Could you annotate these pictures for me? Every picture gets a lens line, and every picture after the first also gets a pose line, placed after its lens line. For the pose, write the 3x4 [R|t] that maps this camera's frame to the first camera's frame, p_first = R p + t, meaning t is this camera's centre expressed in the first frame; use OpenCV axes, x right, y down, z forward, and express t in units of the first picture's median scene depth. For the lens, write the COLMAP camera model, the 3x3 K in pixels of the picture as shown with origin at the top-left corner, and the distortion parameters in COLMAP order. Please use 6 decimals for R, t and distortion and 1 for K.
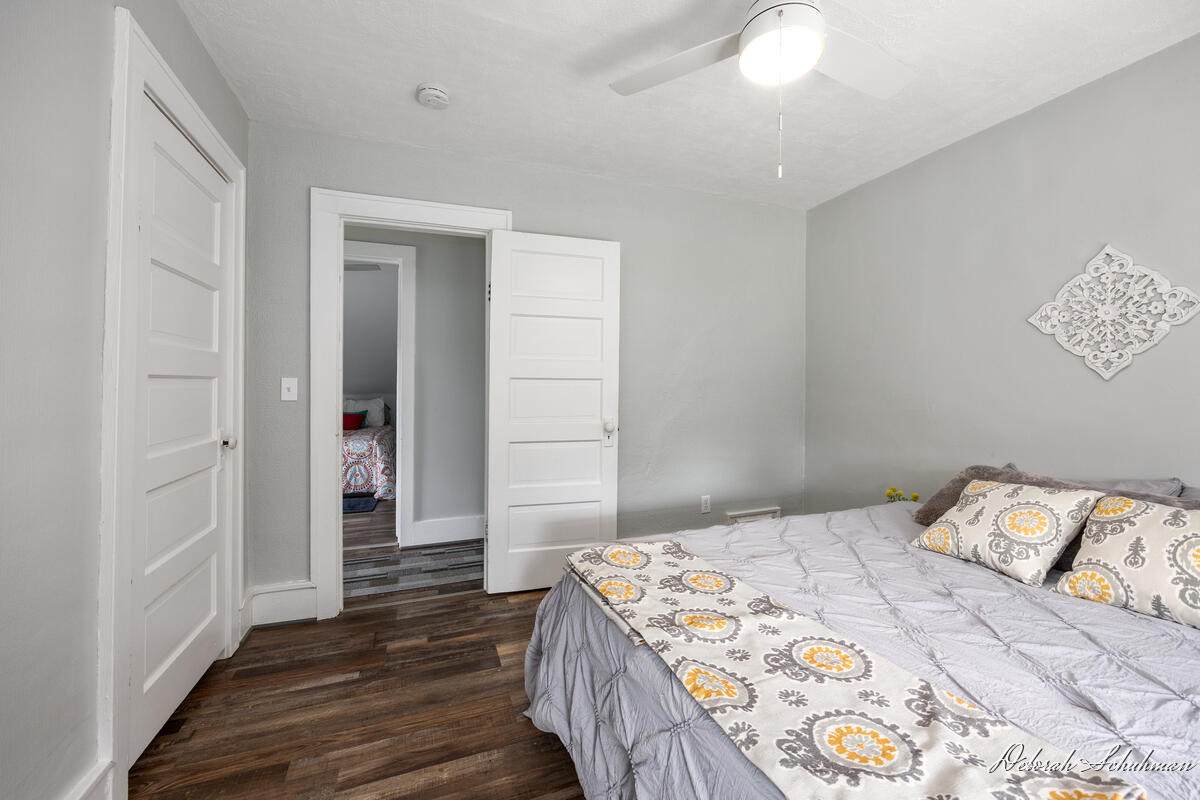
lens RADIAL K [[491.7, 0, 610.2], [0, 491.7, 389.1], [0, 0, 1]] dist [-0.006672, 0.001241]
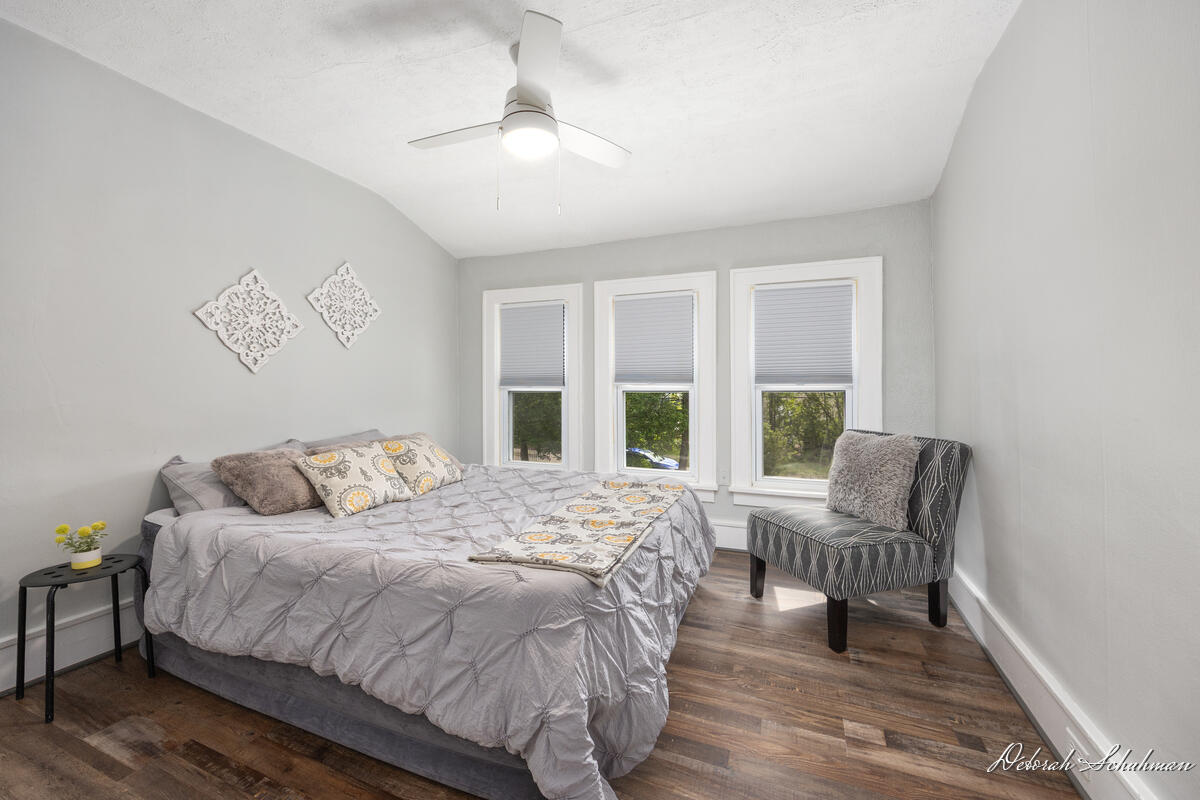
lens RADIAL K [[491.7, 0, 603.9], [0, 491.7, 395.6], [0, 0, 1]] dist [-0.006672, 0.001241]
pose [[-0.730610, -0.013422, 0.682663, -0.564168], [0.000527, 0.999795, 0.020221, 0.015326], [-0.682794, 0.015133, -0.730454, 1.355697]]
